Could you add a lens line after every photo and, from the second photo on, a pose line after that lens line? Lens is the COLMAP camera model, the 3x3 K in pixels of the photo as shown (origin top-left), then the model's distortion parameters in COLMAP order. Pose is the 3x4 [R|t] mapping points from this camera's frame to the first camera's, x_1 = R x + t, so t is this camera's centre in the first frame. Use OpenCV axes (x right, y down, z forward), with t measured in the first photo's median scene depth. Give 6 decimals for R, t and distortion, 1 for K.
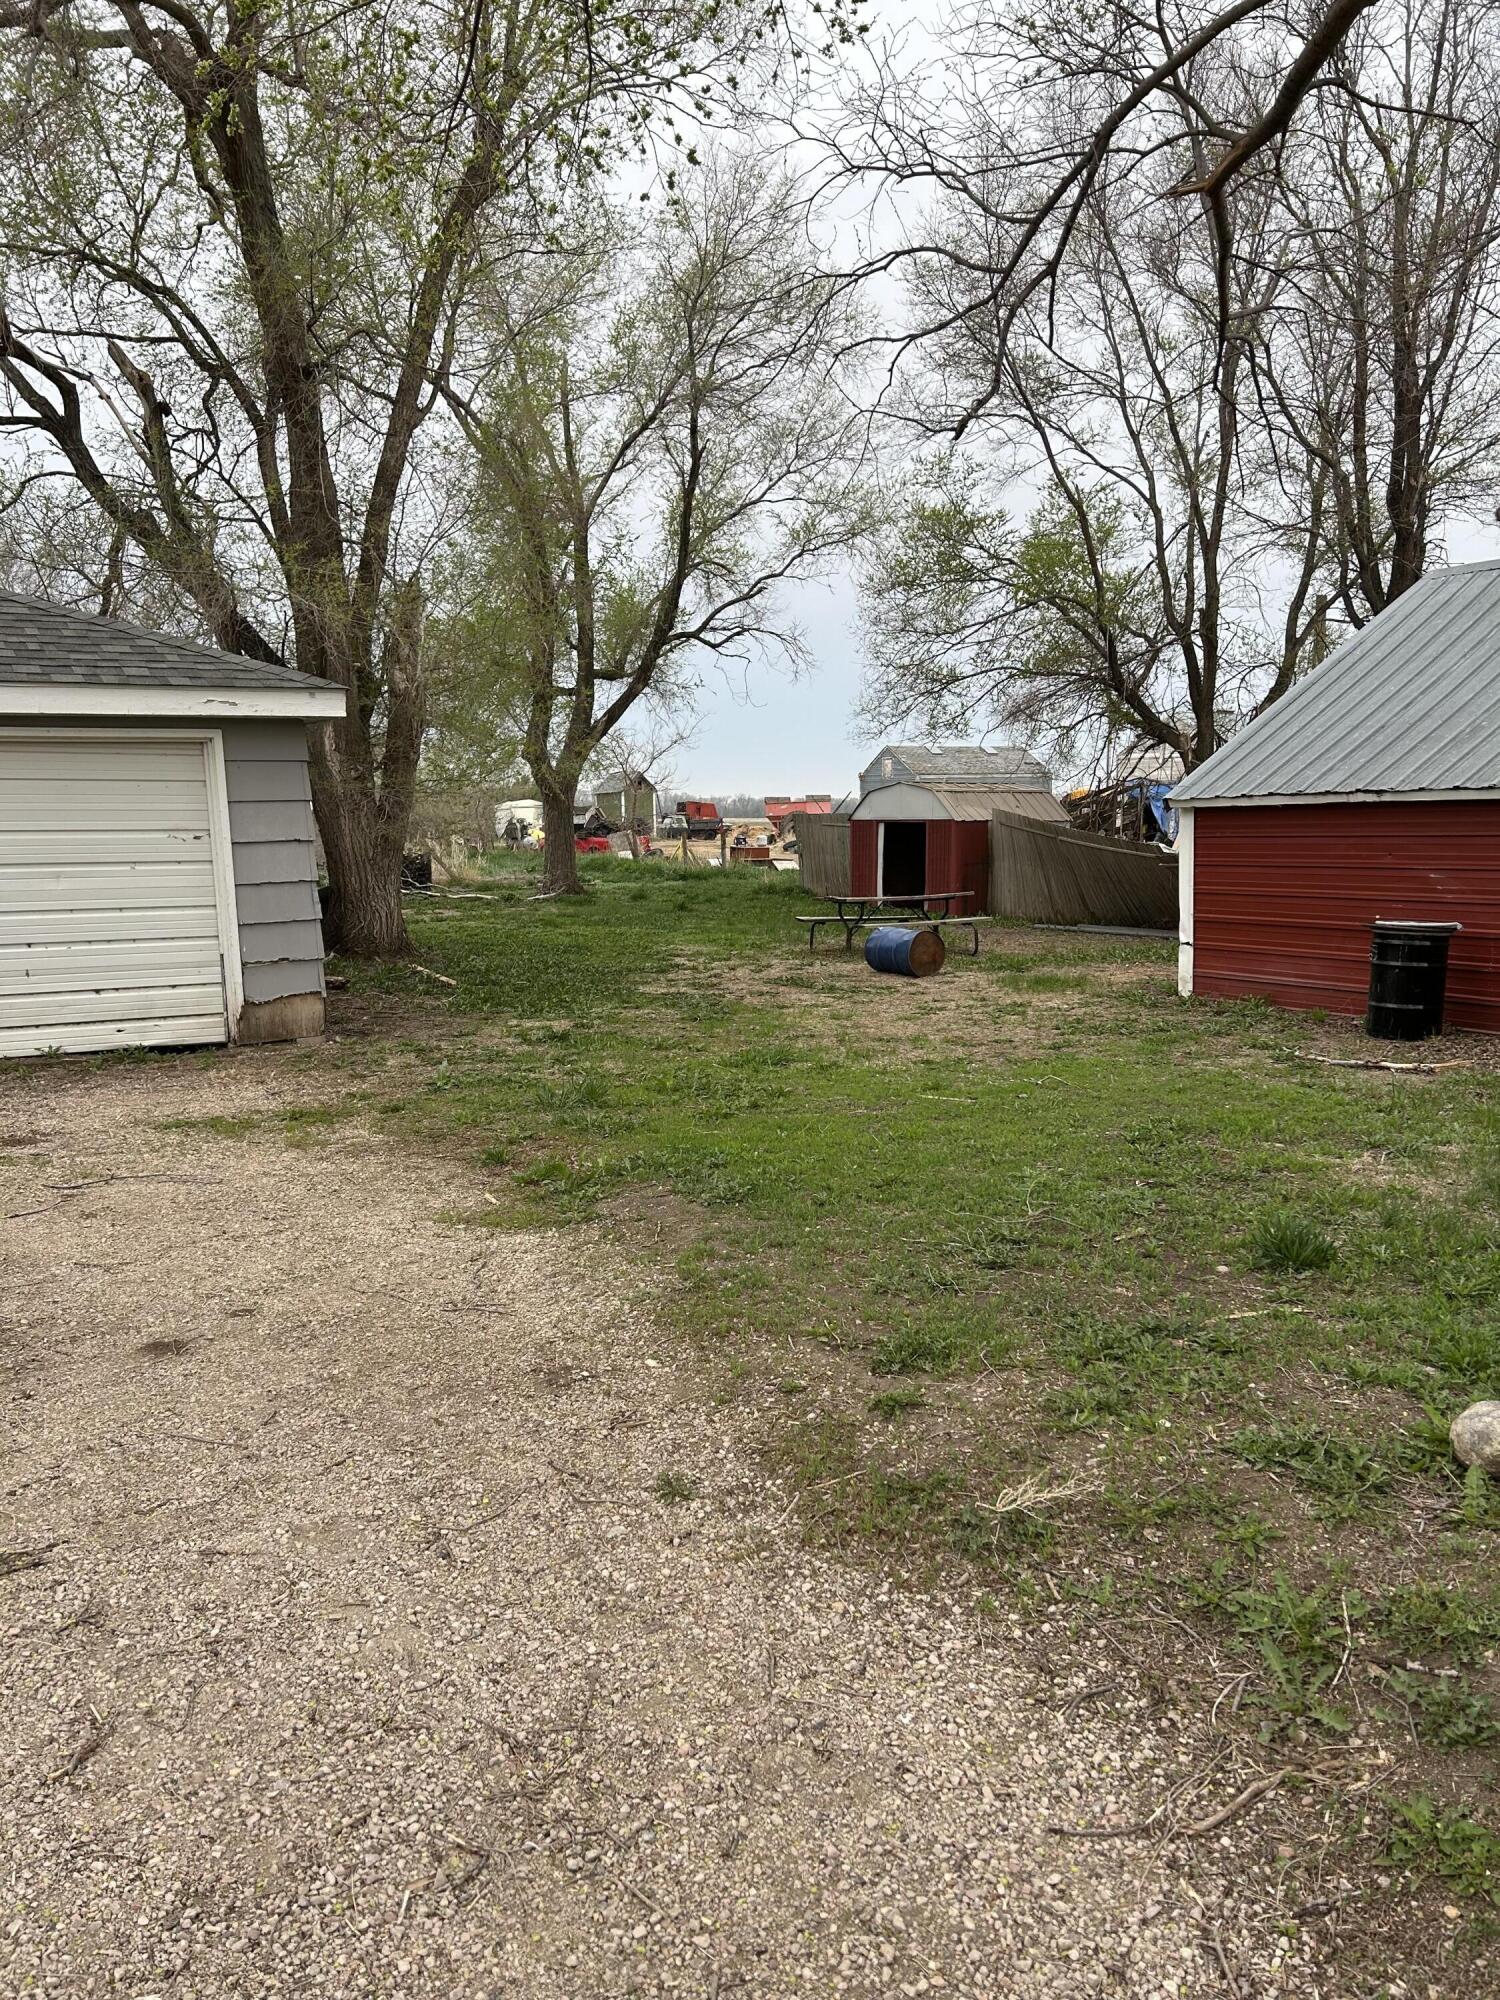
lens RADIAL K [[1504.7, 0, 738.5], [0, 1504.7, 1016.2], [0, 0, 1]] dist [0.048910, -0.061804]
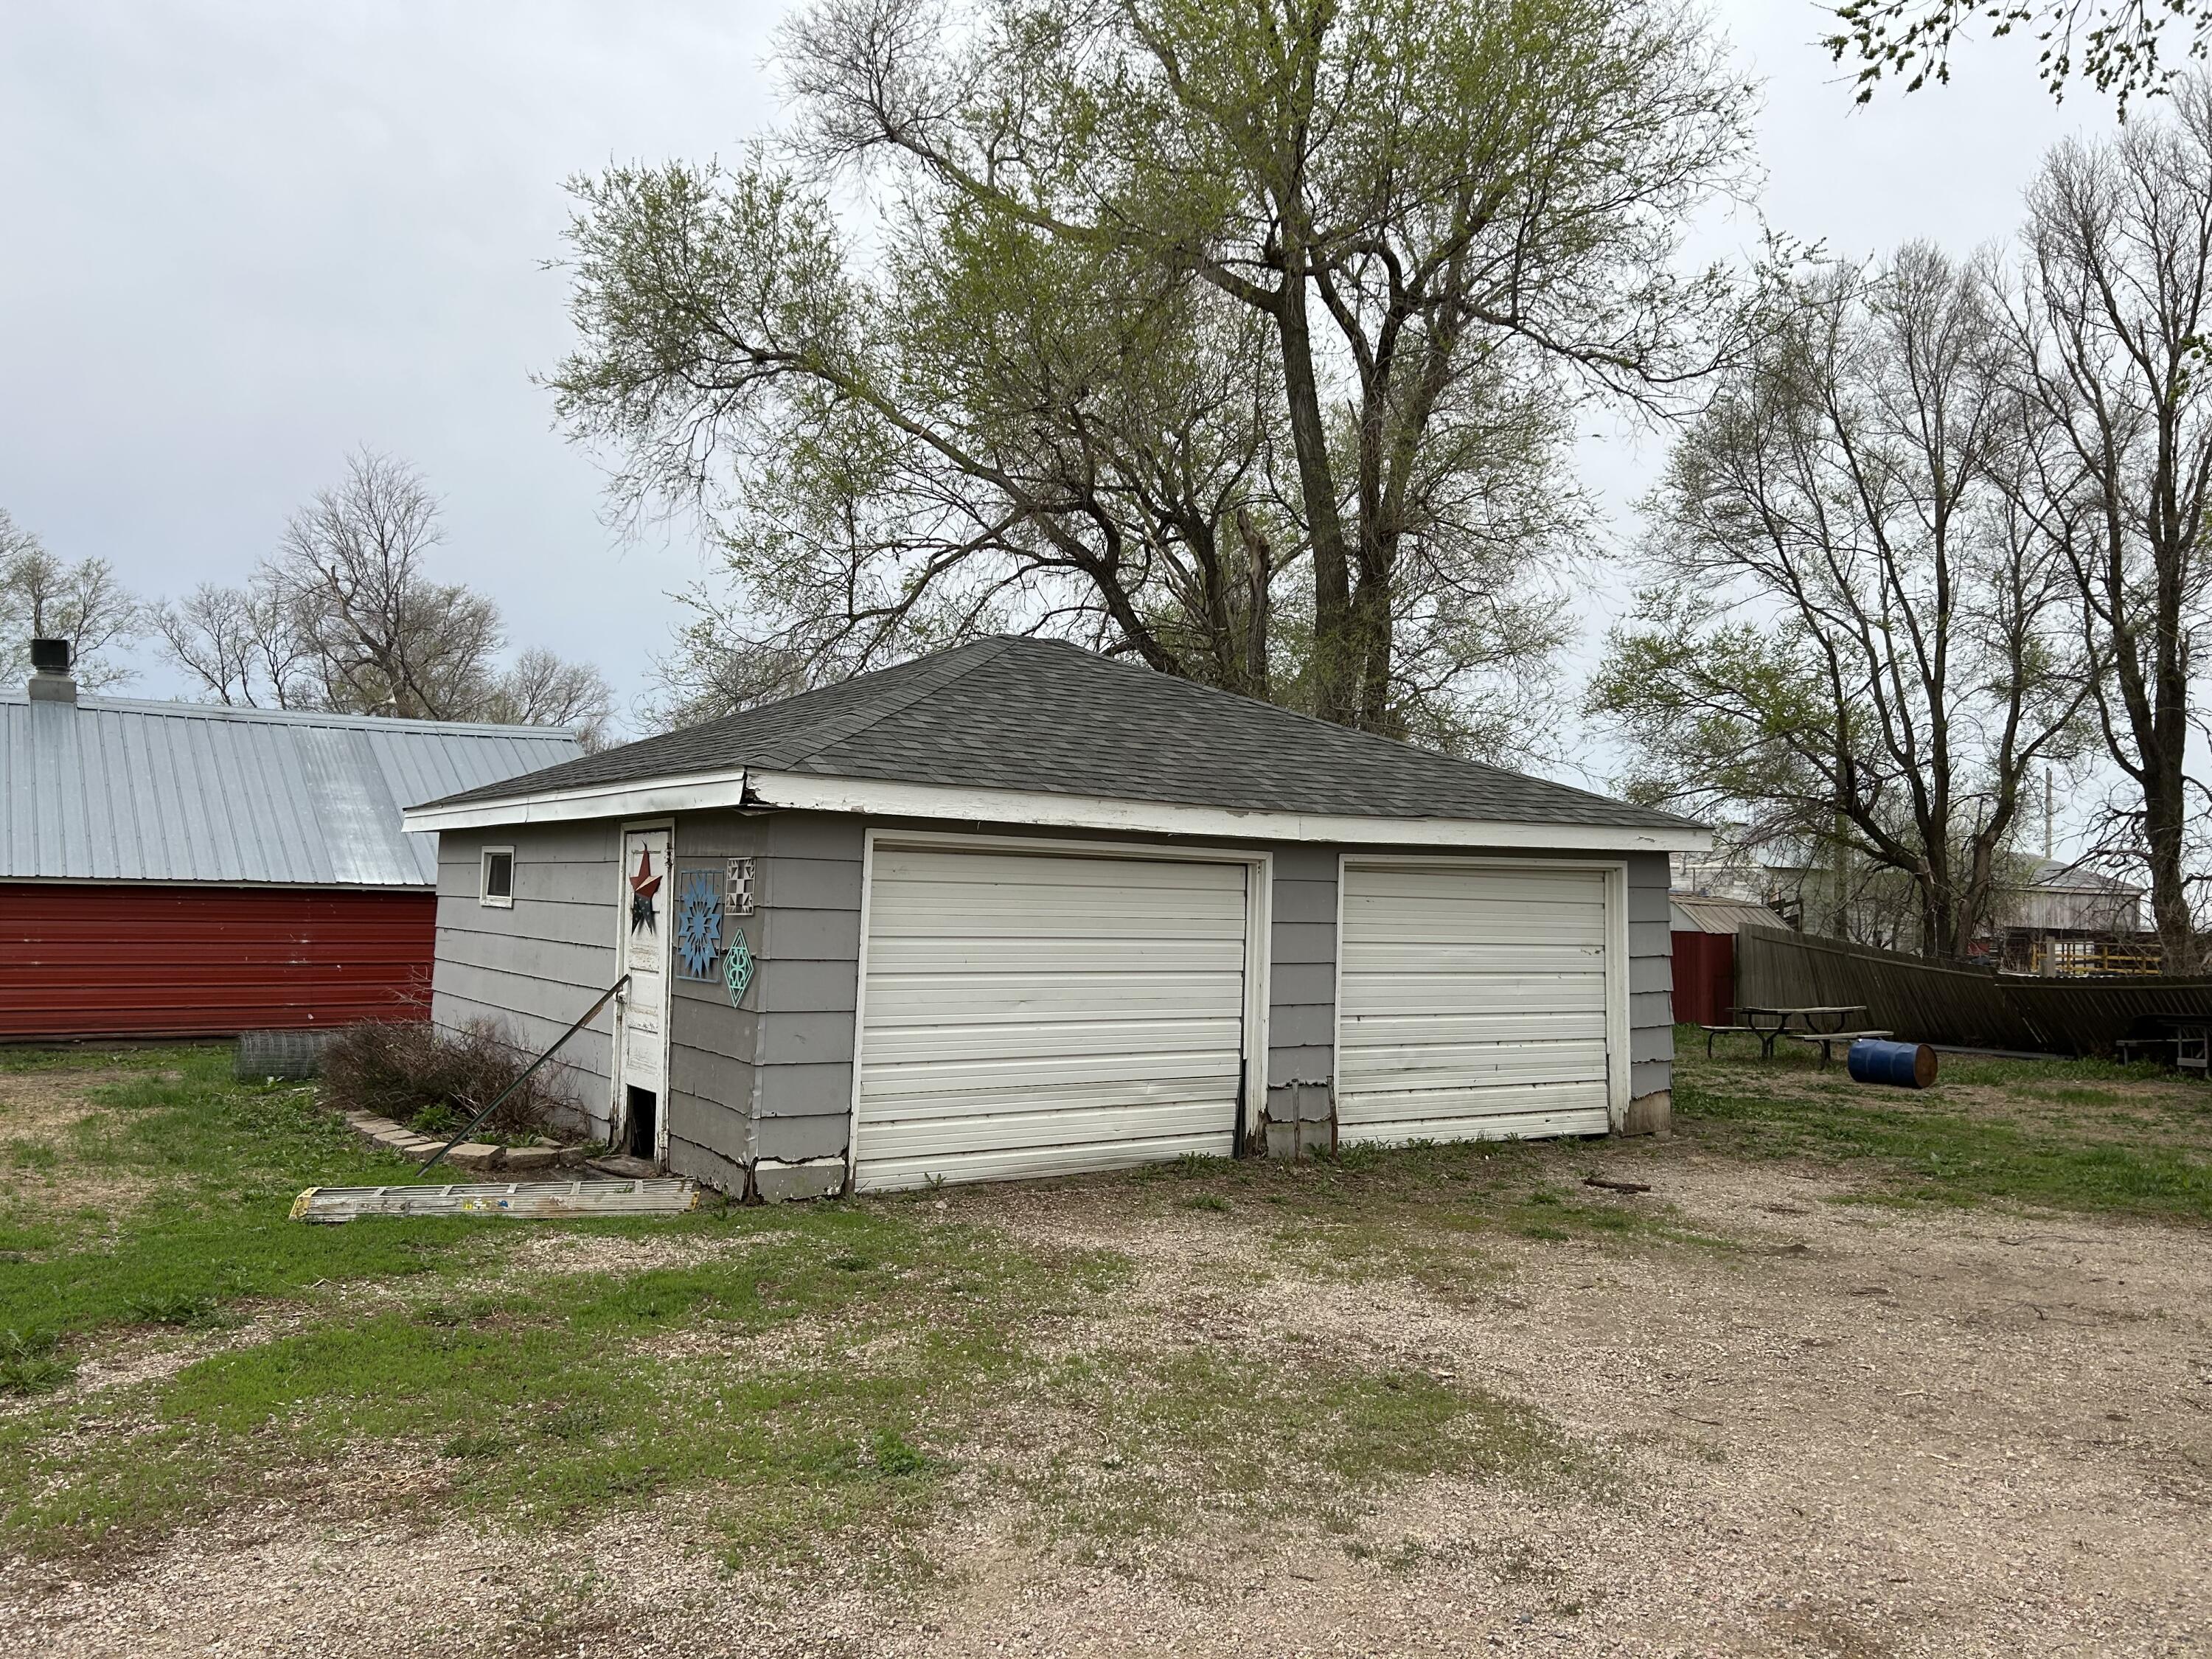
lens RADIAL K [[1664.2, 0, 1096.6], [0, 1664.2, 818.3], [0, 0, 1]] dist [0.048910, -0.061804]
pose [[0.998067, 0.029854, 0.054506, -0.338464], [-0.019371, 0.982810, -0.183599, 0.009876], [-0.059050, 0.182188, 0.981489, -0.104867]]
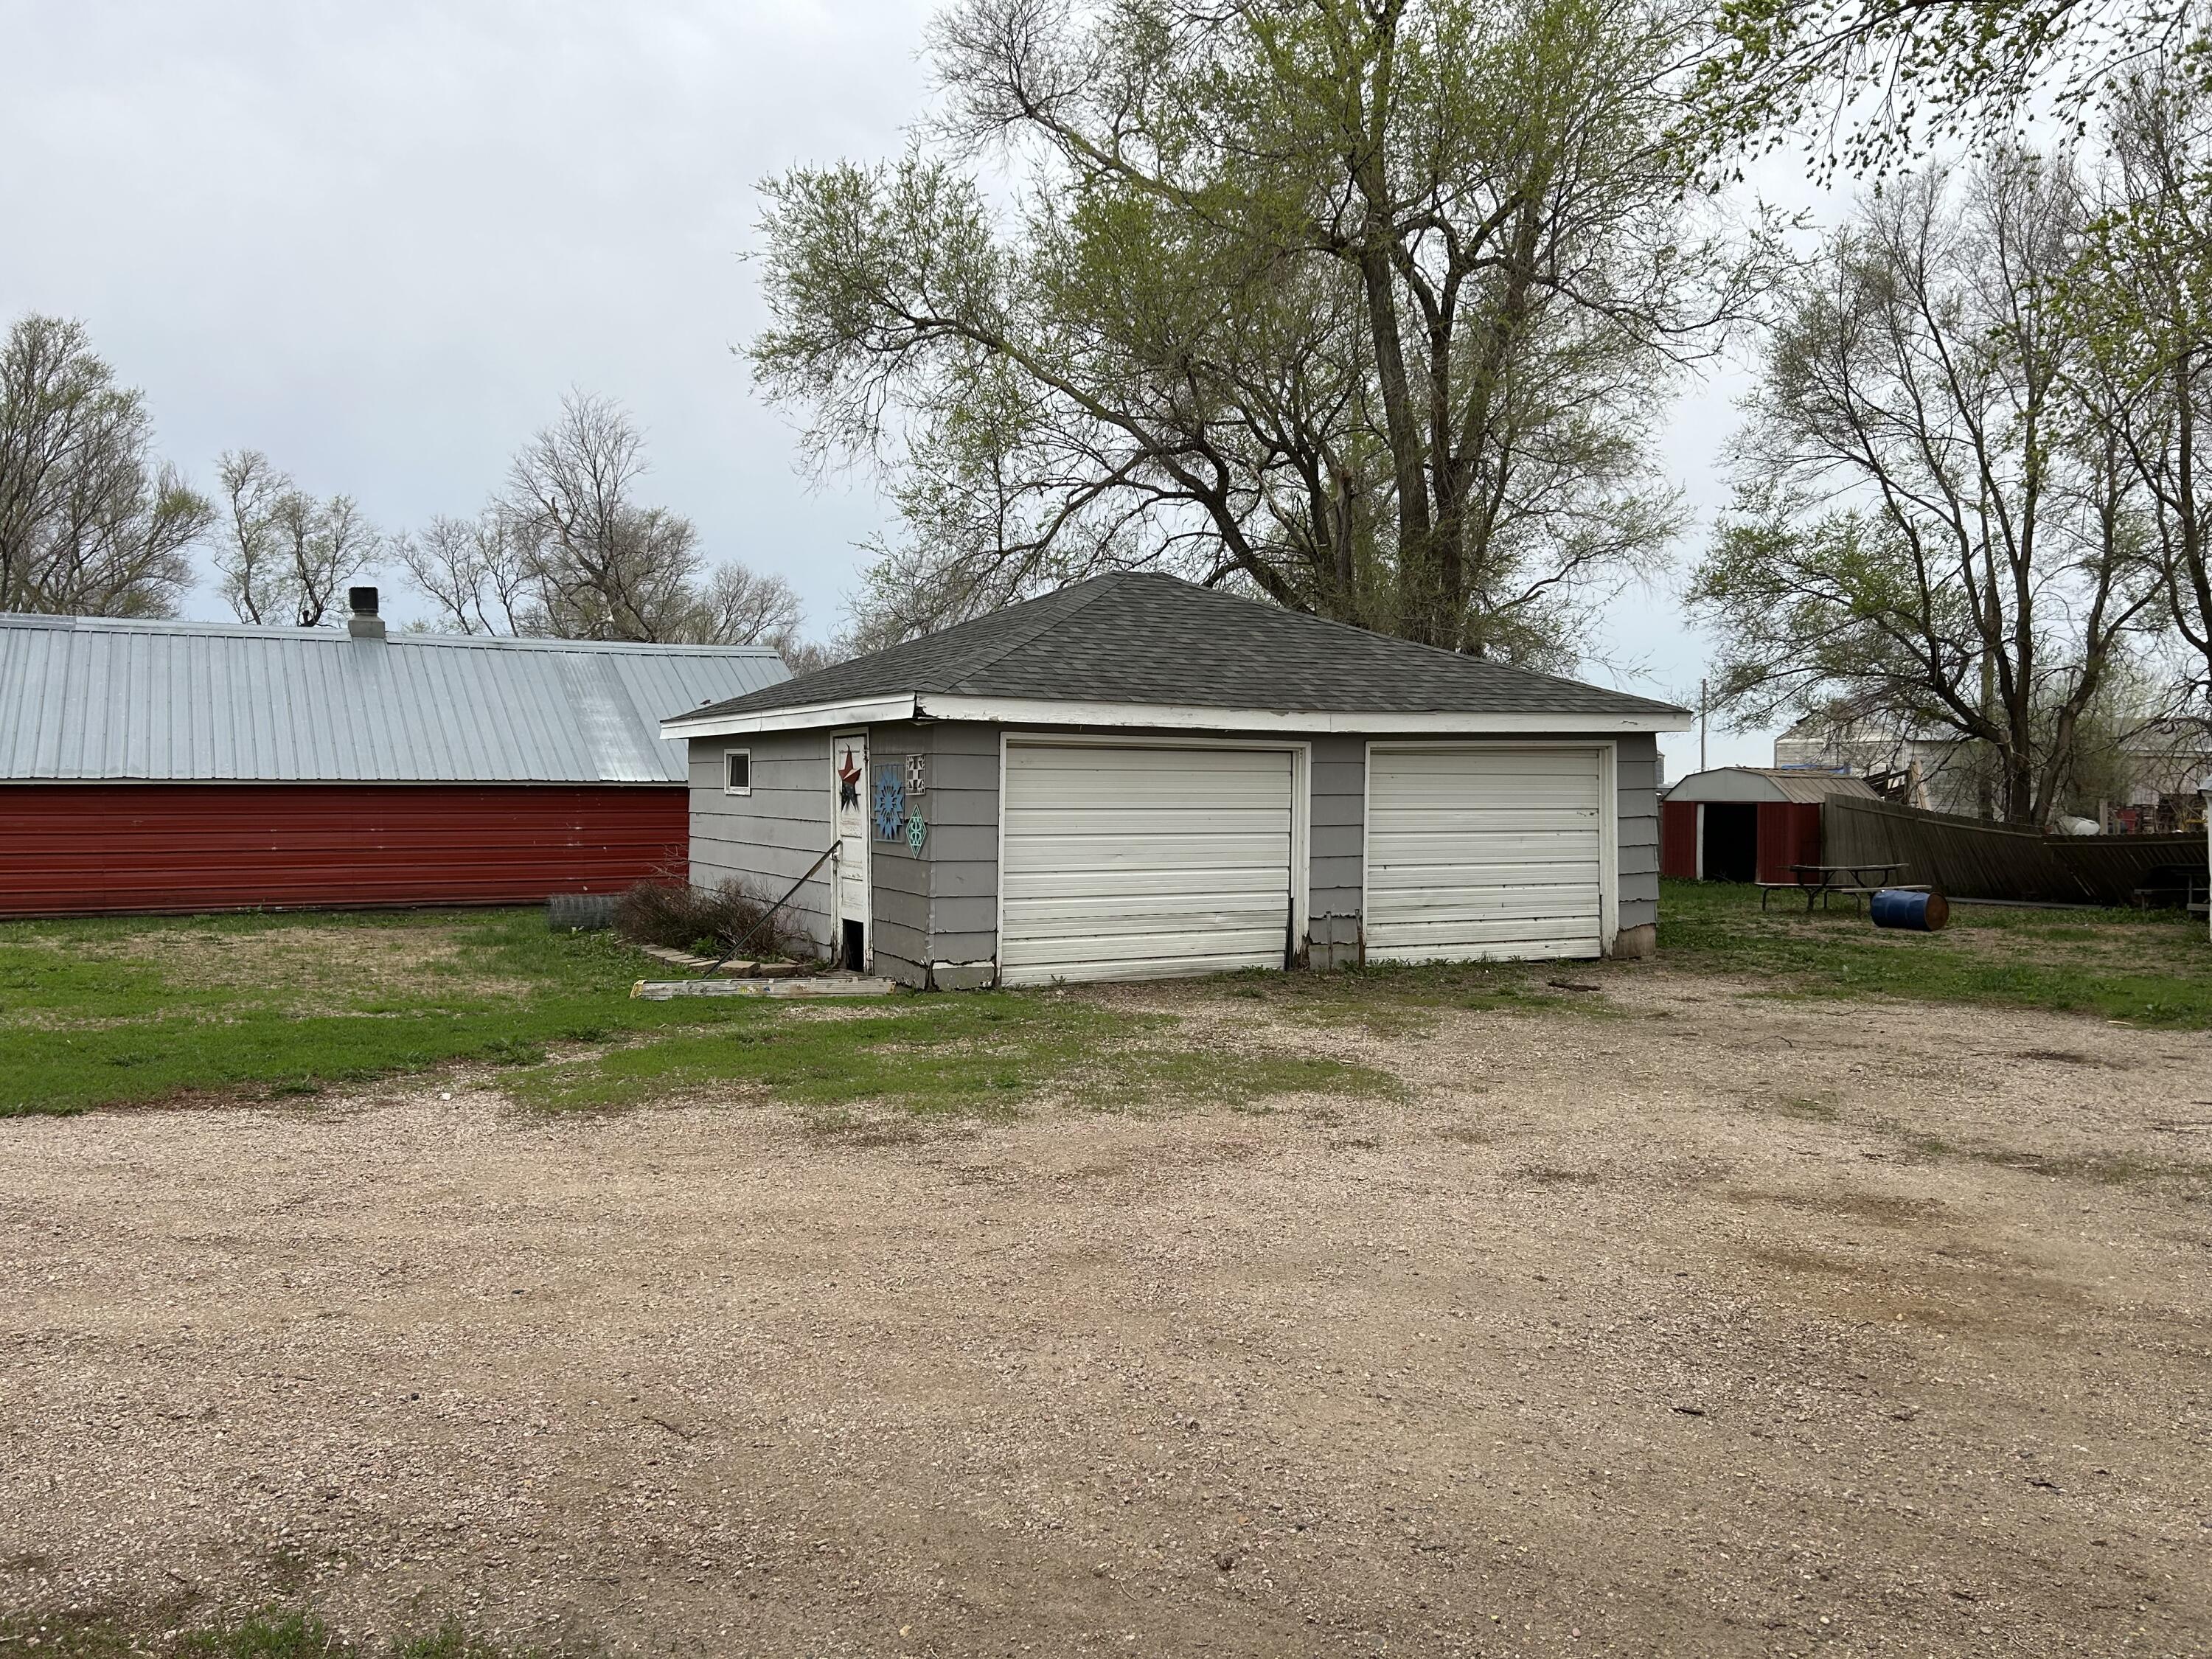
lens RADIAL K [[1664.2, 0, 1102.3], [0, 1664.2, 830.4], [0, 0, 1]] dist [0.048910, -0.061804]
pose [[0.998814, 0.009033, -0.047836, -0.312072], [-0.014218, 0.993921, -0.109171, 0.032837], [0.046559, 0.109721, 0.992871, -0.254096]]
